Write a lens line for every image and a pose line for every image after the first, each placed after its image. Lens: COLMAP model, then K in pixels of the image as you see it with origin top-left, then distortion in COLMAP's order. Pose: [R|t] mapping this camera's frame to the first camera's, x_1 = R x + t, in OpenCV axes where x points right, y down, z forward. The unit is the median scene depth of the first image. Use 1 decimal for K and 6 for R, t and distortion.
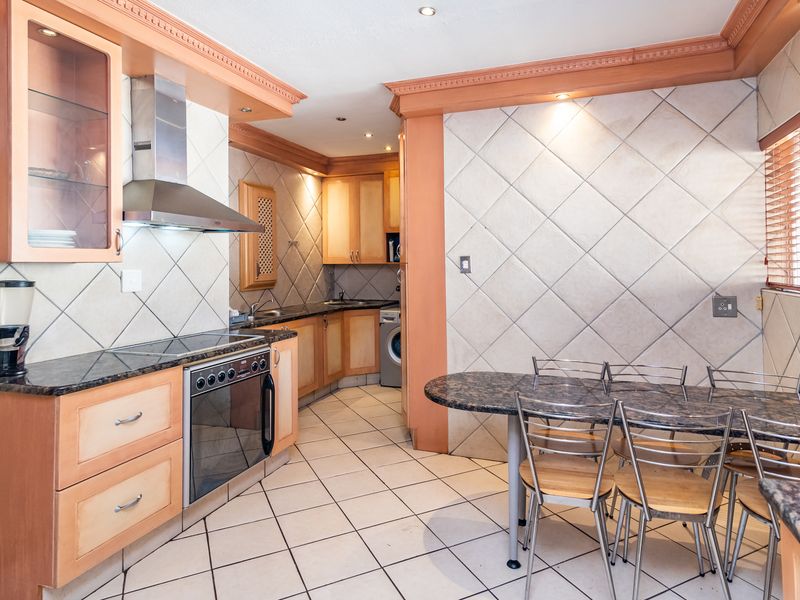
lens RADIAL K [[495.6, 0, 400.0], [0, 495.6, 300.0], [0, 0, 1]] dist [-0.000692, -0.000139]
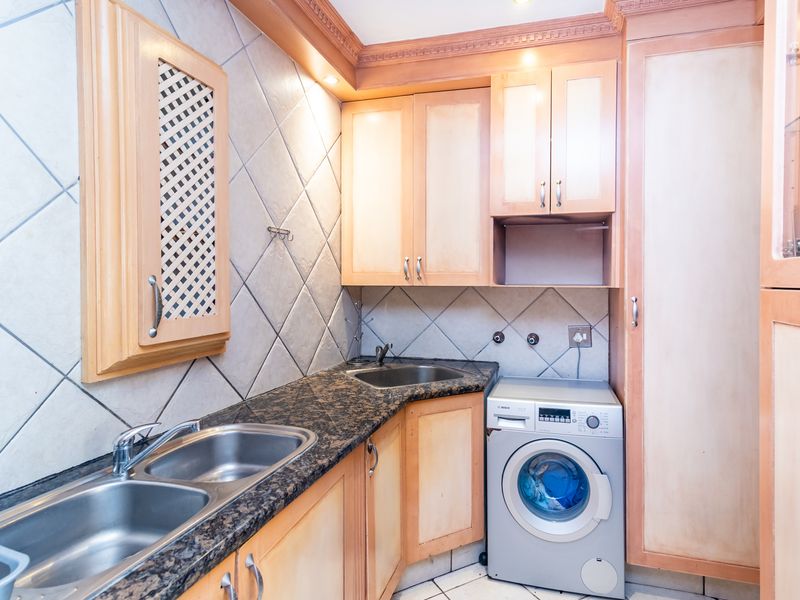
lens RADIAL K [[460.3, 0, 400.9], [0, 460.3, 288.9], [0, 0, 1]] dist [0.028920, -0.000036]
pose [[0.998818, -0.001613, 0.048579, -0.129737], [0.004799, 0.997838, -0.065539, -0.043434], [-0.048368, 0.065695, 0.996667, 0.601390]]
